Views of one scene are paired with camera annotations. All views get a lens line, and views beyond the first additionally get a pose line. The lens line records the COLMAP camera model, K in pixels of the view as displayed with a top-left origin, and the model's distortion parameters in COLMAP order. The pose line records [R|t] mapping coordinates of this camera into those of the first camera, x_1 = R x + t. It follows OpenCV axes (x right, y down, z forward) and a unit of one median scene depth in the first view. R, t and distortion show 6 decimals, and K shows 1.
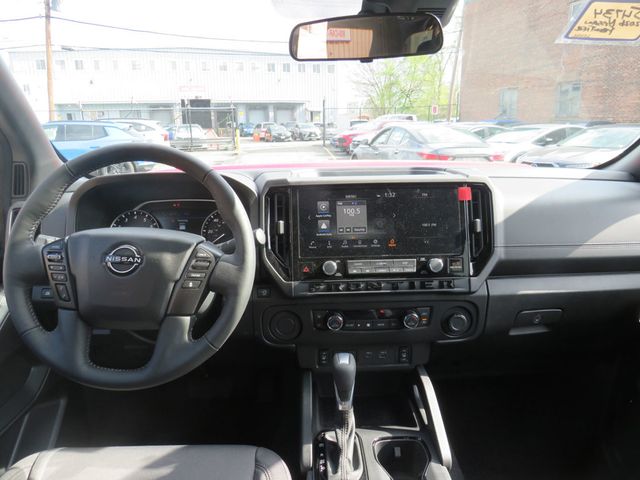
lens RADIAL K [[449.5, 0, 321.1], [0, 449.5, 240.4], [0, 0, 1]] dist [-0.028456, 0.001151]
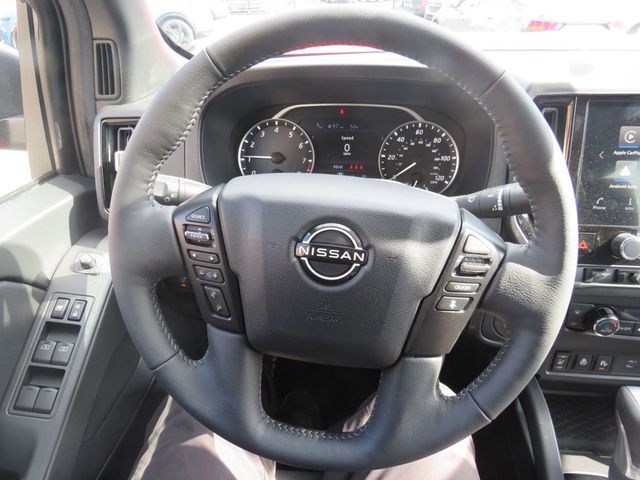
lens RADIAL K [[449.5, 0, 318.3], [0, 449.5, 242.3], [0, 0, 1]] dist [-0.028456, 0.001151]
pose [[0.991843, 0.065723, -0.109218, -0.391975], [-0.033296, 0.960661, 0.275720, -0.109917], [0.123042, -0.269835, 0.955013, 0.493855]]
